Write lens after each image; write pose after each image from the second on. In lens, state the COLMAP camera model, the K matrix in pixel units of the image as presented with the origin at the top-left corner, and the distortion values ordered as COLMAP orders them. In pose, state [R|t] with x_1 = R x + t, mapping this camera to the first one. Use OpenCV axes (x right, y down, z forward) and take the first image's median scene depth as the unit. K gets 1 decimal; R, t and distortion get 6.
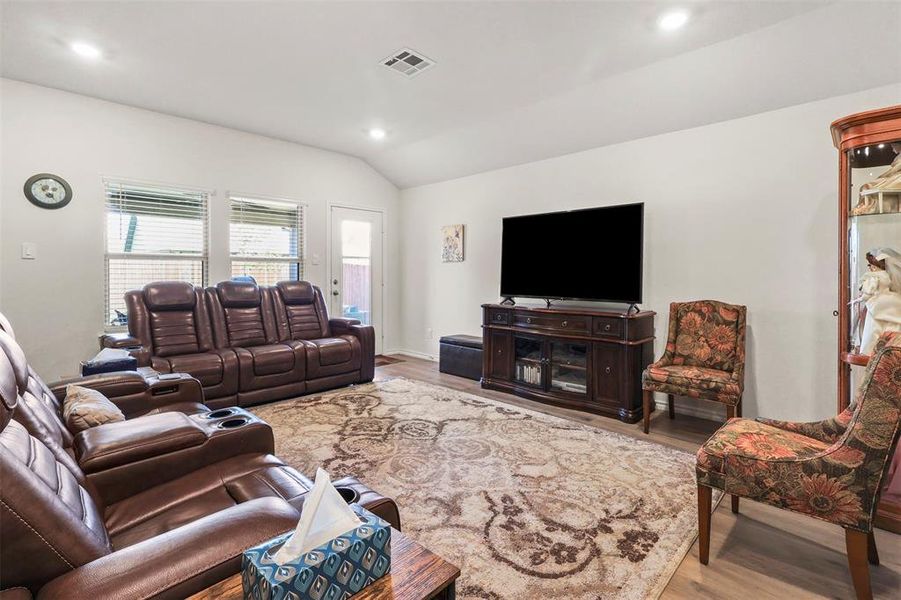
lens RADIAL K [[424.1, 0, 451.6], [0, 424.1, 284.9], [0, 0, 1]] dist [-0.004780, -0.000095]
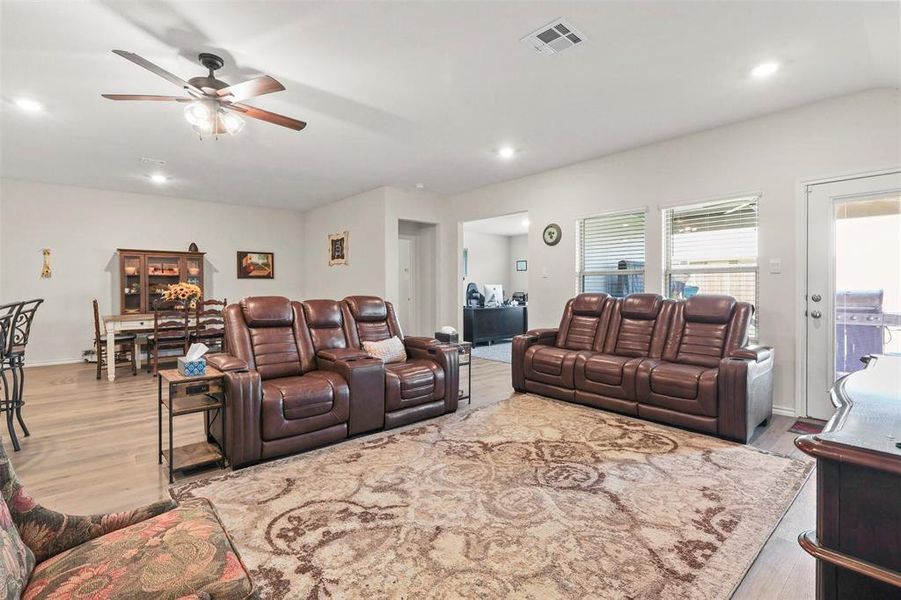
lens RADIAL K [[424.1, 0, 451.6], [0, 424.1, 284.9], [0, 0, 1]] dist [-0.004780, -0.000095]
pose [[-0.081606, -0.003570, -0.996658, 0.793110], [-0.025123, 0.999683, -0.001524, -0.021738], [0.996348, 0.024915, -0.081670, 0.878708]]
